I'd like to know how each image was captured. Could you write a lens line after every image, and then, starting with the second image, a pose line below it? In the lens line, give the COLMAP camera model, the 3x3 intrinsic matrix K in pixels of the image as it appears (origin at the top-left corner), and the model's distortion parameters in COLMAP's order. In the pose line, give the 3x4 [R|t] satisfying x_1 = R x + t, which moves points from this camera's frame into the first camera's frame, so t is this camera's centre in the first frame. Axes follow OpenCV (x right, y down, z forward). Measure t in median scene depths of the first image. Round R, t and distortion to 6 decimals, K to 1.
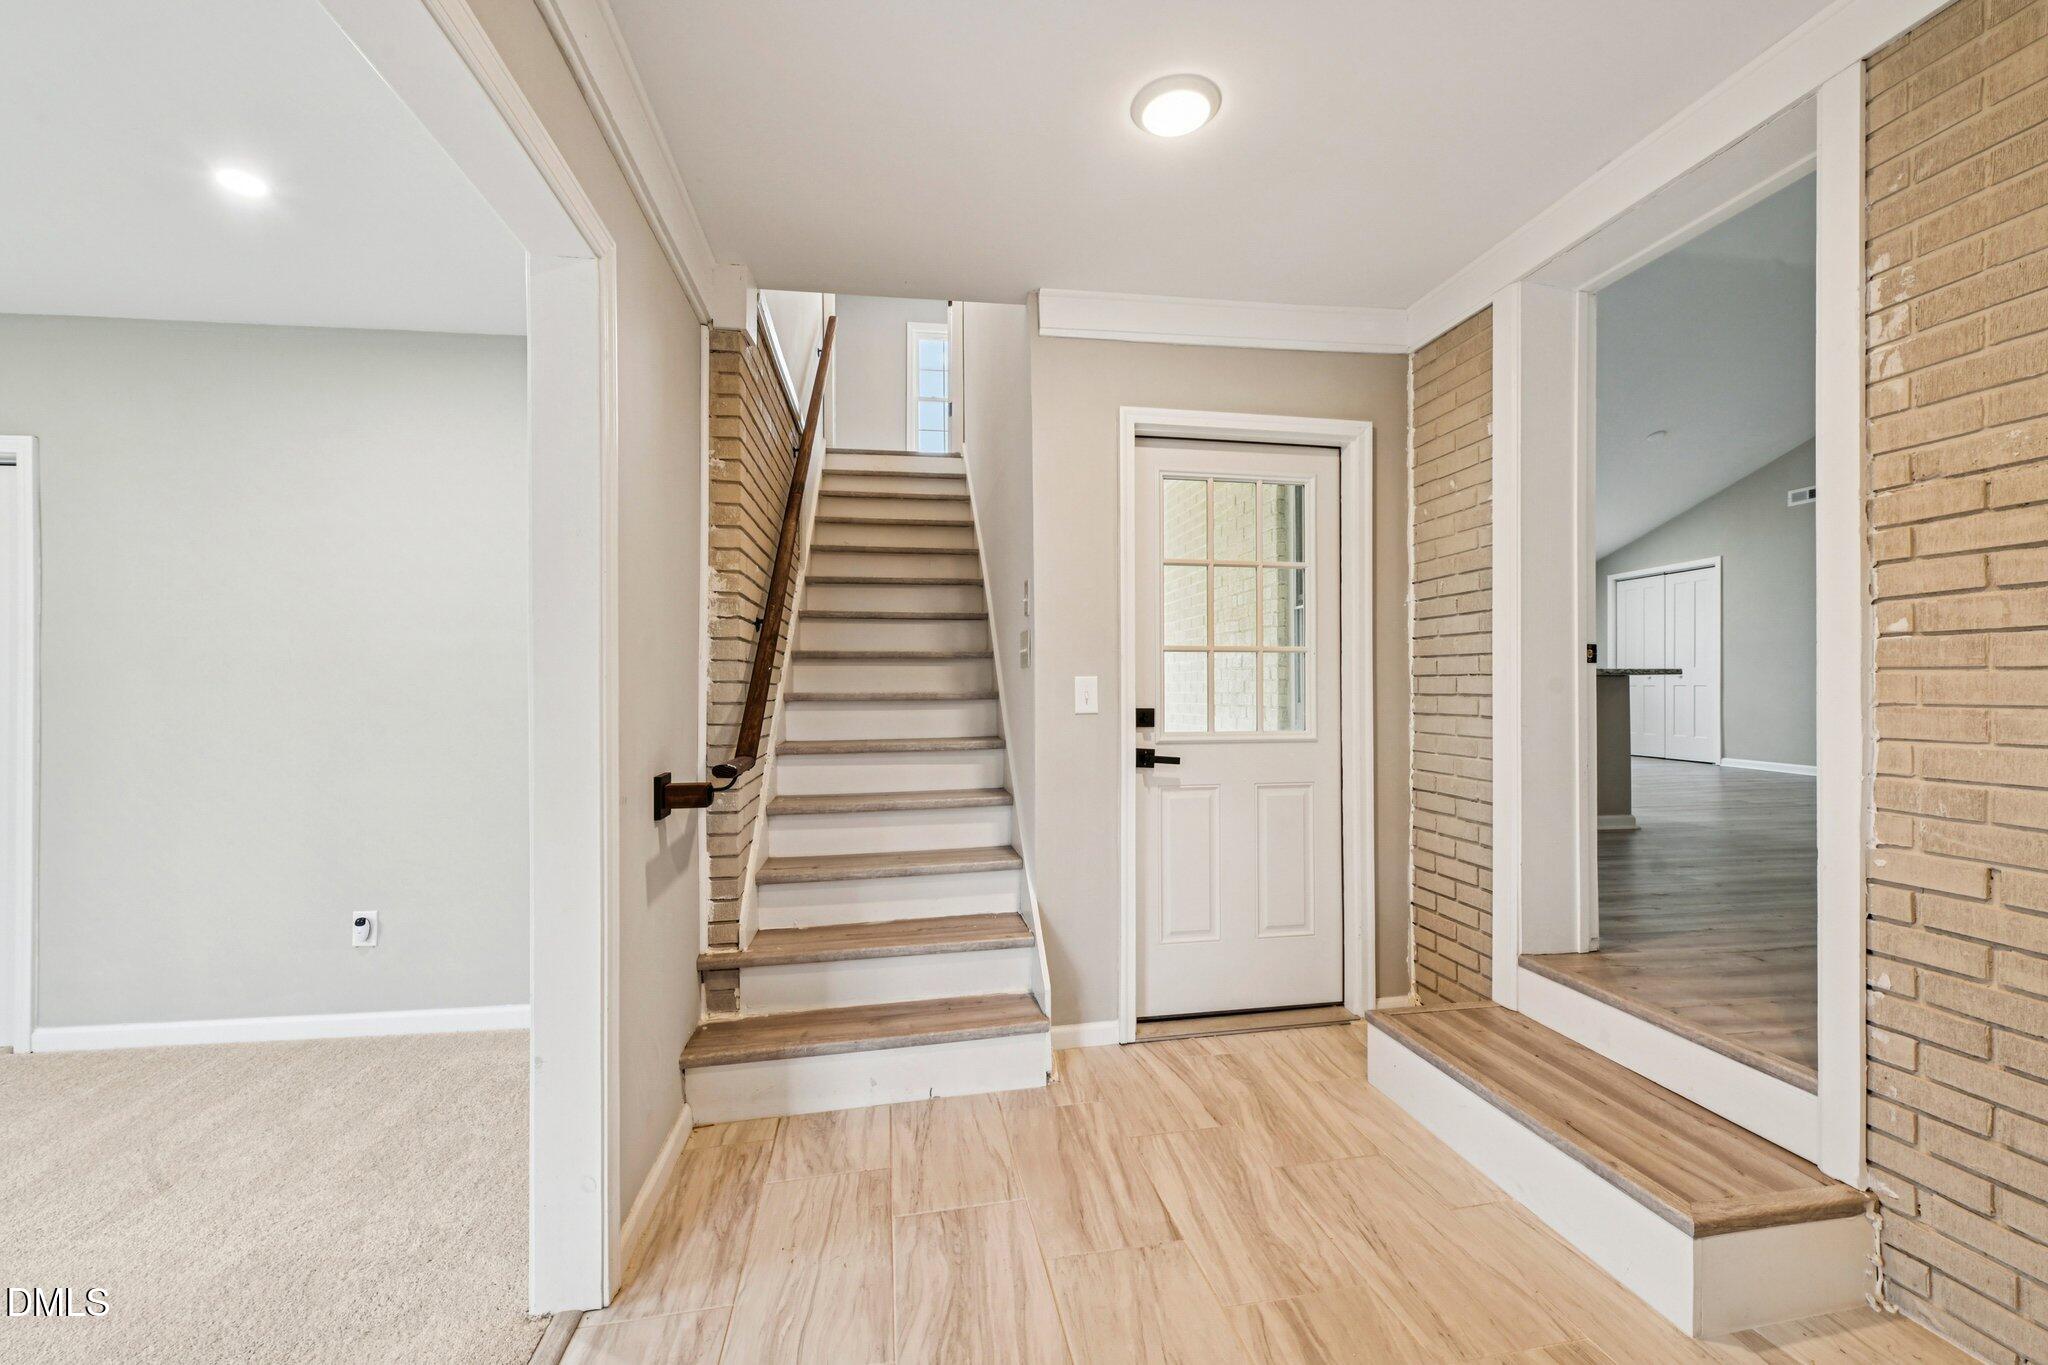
lens RADIAL K [[827.0, 0, 1028.1], [0, 827.0, 690.5], [0, 0, 1]] dist [0.003519, -0.000836]
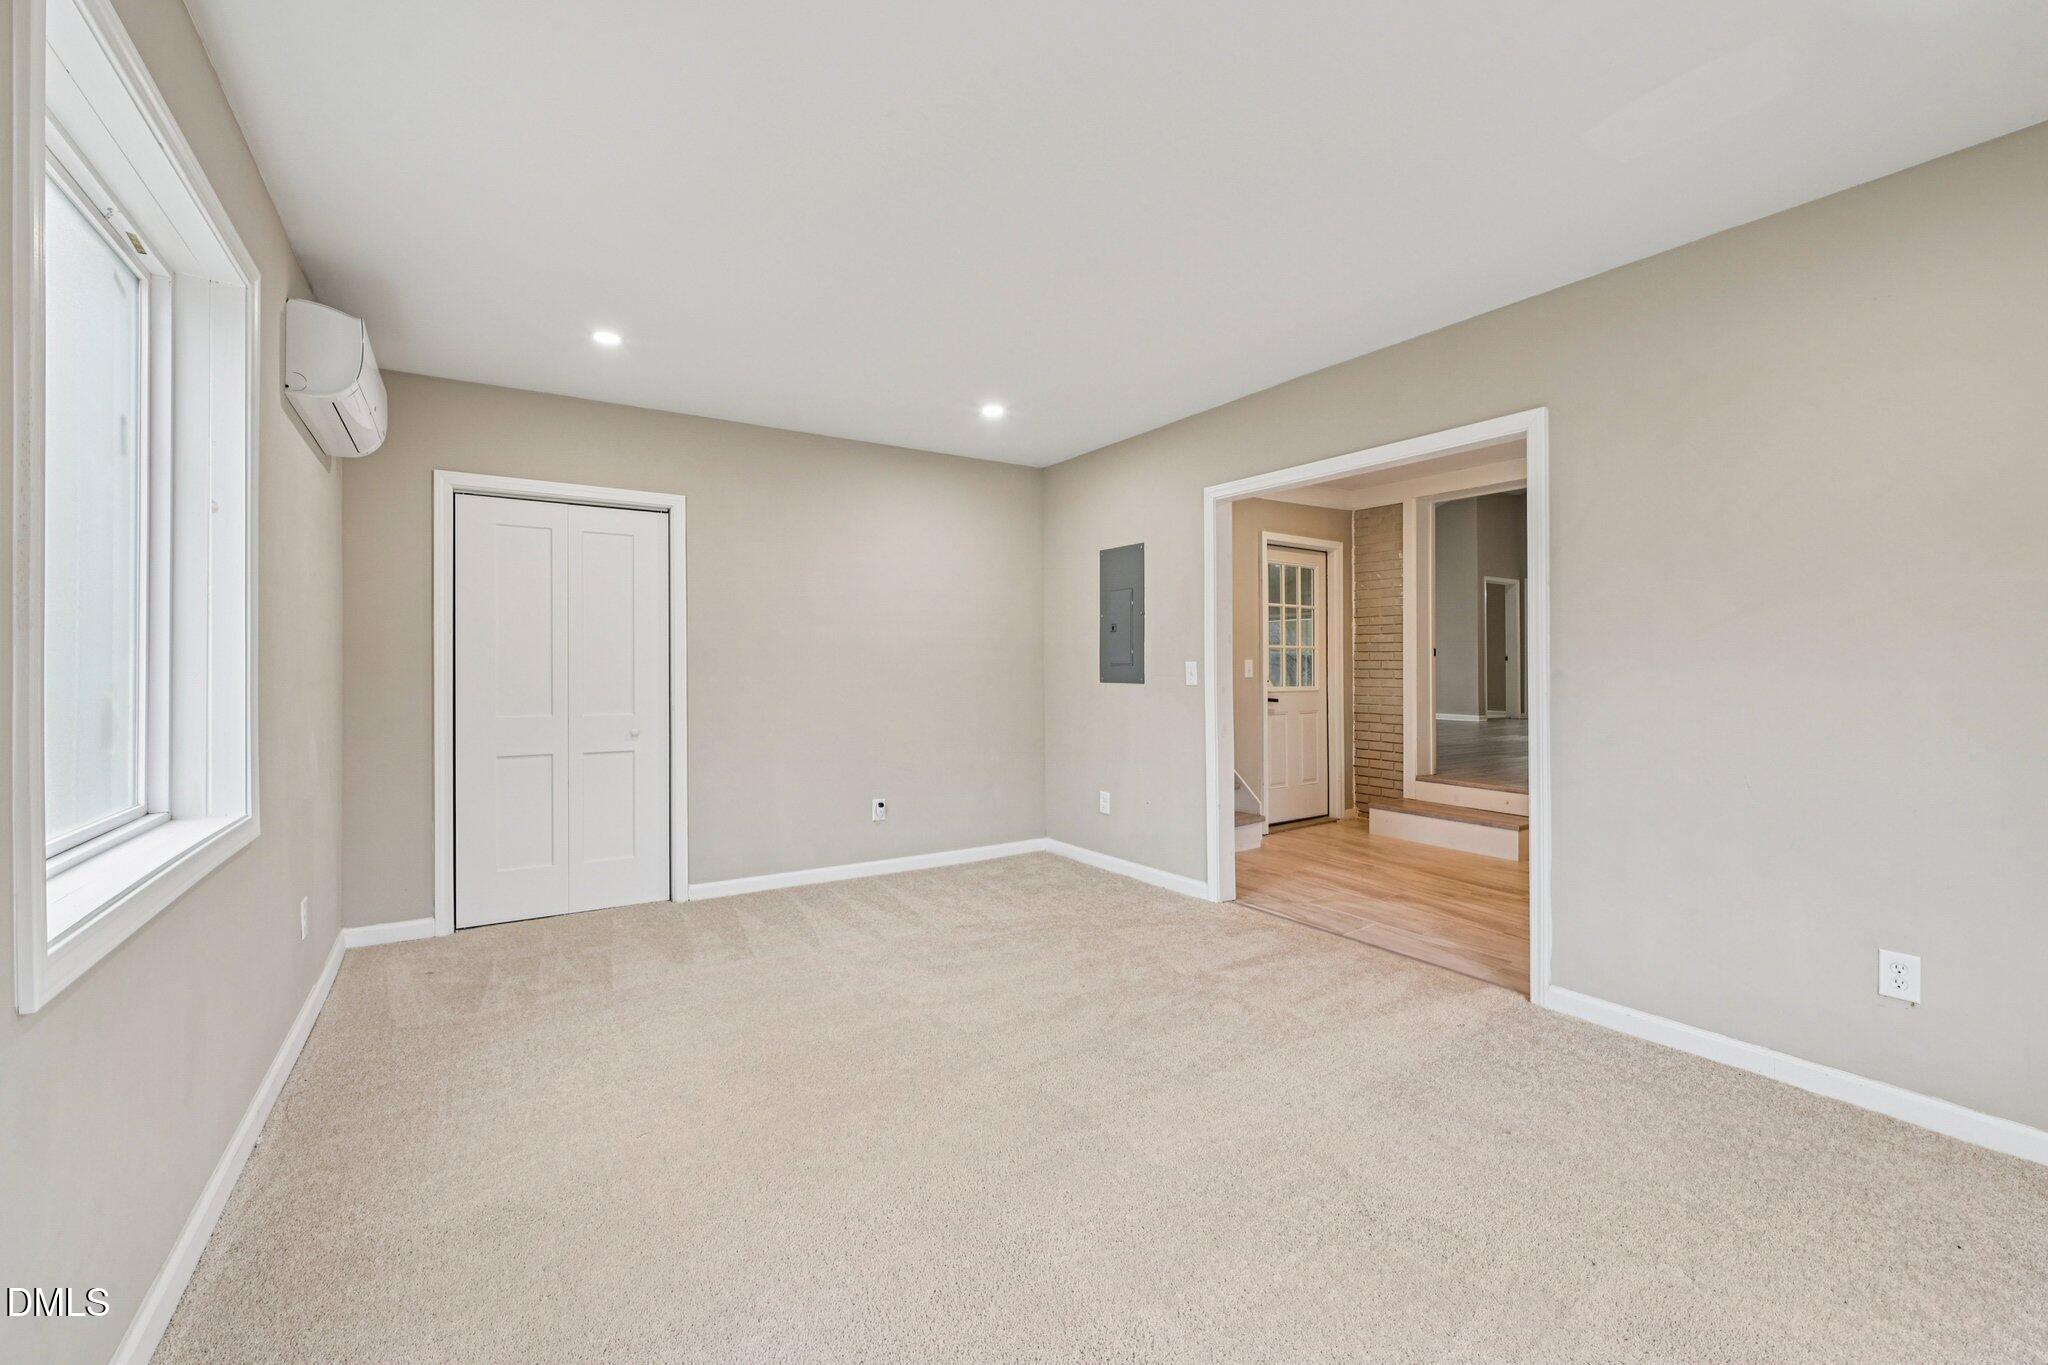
lens RADIAL K [[827.0, 0, 1015.5], [0, 827.0, 672.2], [0, 0, 1]] dist [0.003519, -0.000836]
pose [[0.911549, 0.002102, 0.411187, -1.312826], [-0.001954, 0.999998, -0.000781, 0.017156], [-0.411187, -0.000091, 0.911551, -0.647191]]
